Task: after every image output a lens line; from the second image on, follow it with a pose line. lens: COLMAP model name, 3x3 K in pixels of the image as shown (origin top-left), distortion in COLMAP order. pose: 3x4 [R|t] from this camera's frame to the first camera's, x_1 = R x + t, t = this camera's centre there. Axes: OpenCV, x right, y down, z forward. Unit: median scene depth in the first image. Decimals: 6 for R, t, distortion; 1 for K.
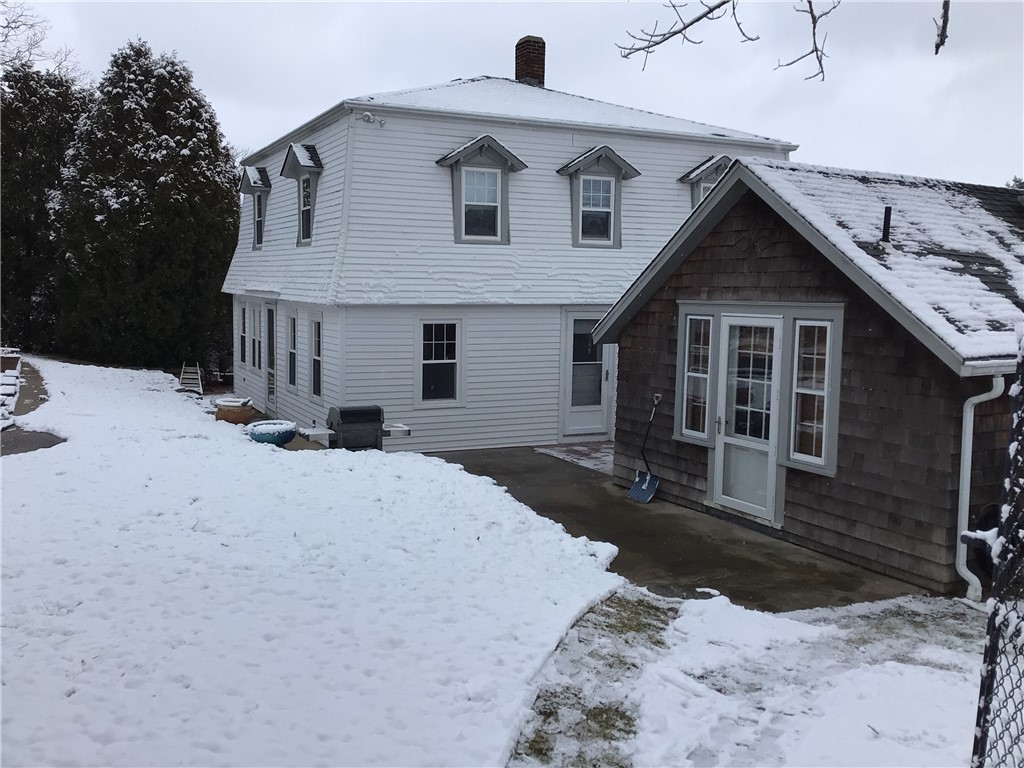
lens RADIAL K [[942.8, 0, 512.0], [0, 942.8, 384.0], [0, 0, 1]] dist [0.072143, -0.107730]
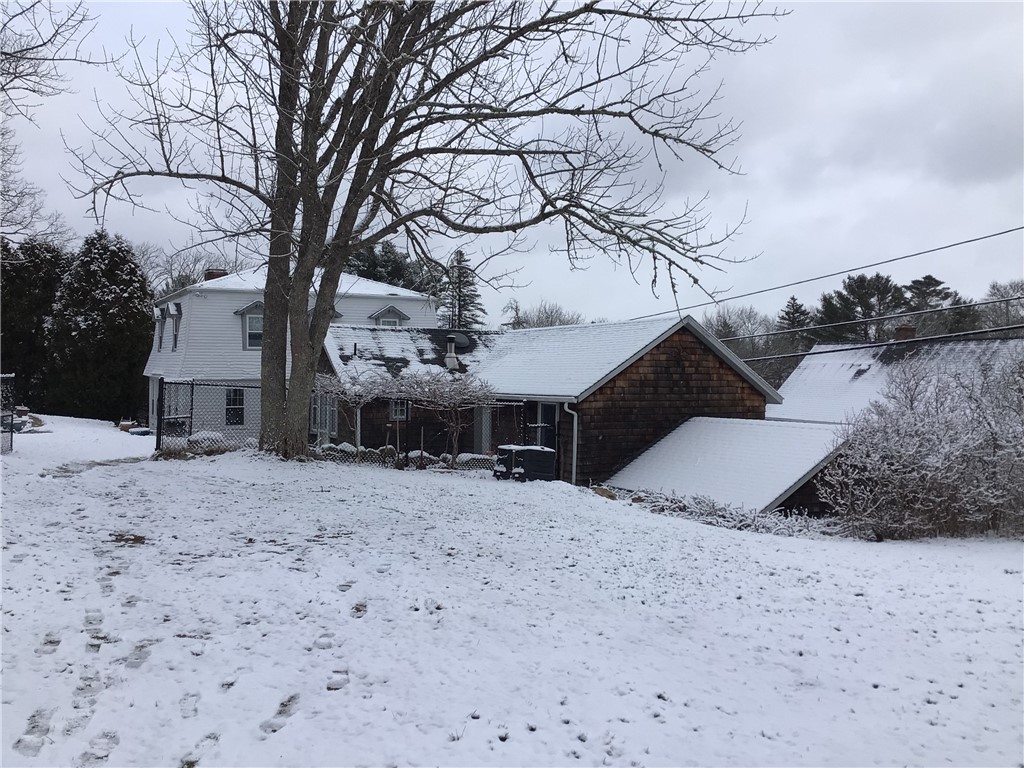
lens RADIAL K [[942.8, 0, 512.0], [0, 942.8, 384.0], [0, 0, 1]] dist [0.072143, -0.107730]
pose [[0.999821, -0.009490, 0.016386, 0.323661], [0.010850, 0.996323, -0.084992, 0.070720], [-0.015519, 0.085154, 0.996247, -0.708271]]
